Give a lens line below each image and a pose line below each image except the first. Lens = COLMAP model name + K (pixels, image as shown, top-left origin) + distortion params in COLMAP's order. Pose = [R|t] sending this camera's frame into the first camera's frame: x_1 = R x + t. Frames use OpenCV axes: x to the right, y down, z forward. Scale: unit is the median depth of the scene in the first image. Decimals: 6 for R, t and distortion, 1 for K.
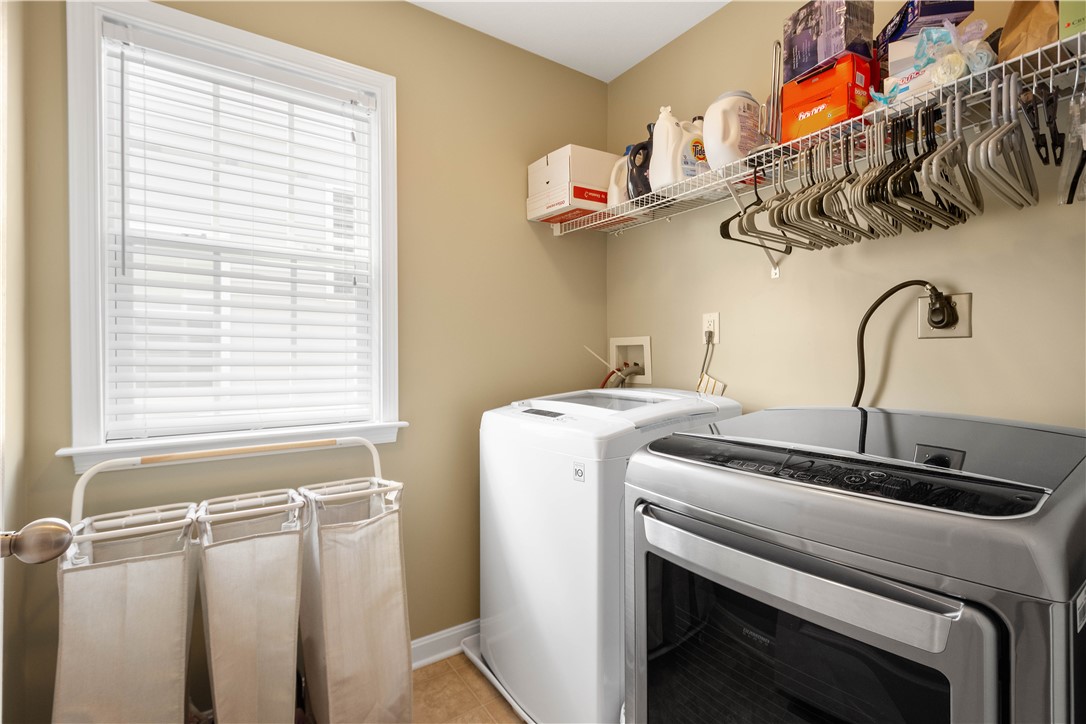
lens RADIAL K [[481.5, 0, 542.9], [0, 481.5, 360.5], [0, 0, 1]] dist [0.003671, -0.003102]
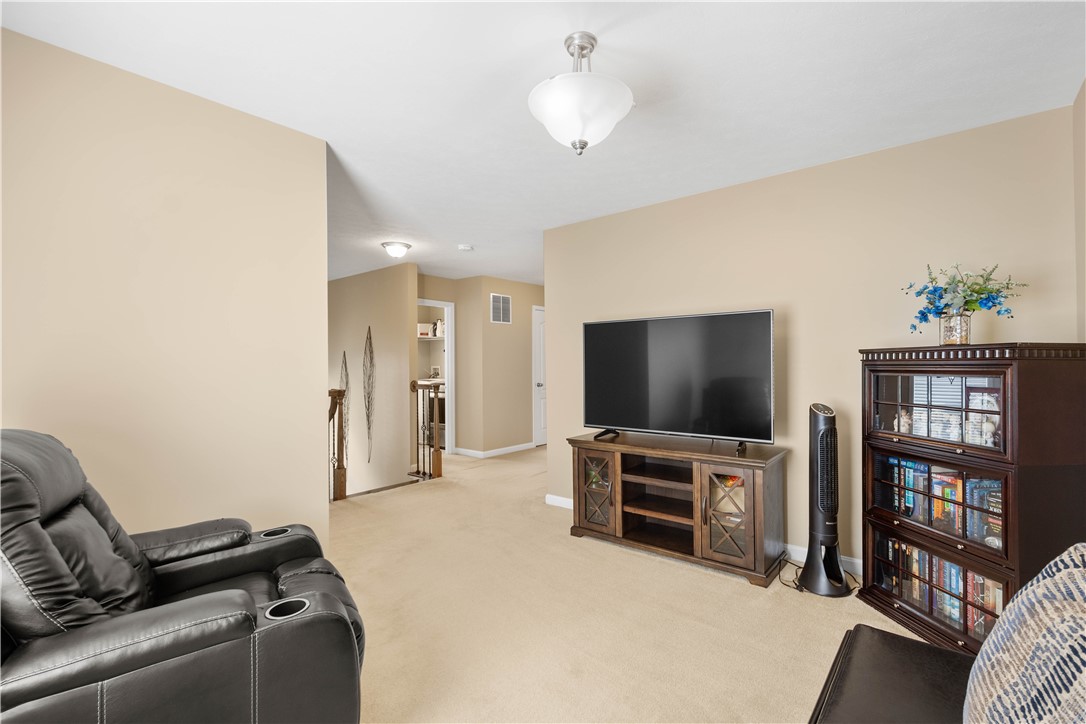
lens RADIAL K [[481.5, 0, 542.9], [0, 481.5, 364.3], [0, 0, 1]] dist [0.003671, -0.003102]
pose [[0.969221, -0.001799, 0.246187, 0.064328], [0.003139, 0.999982, -0.005050, -0.042278], [-0.246174, 0.005667, 0.969209, -3.264244]]
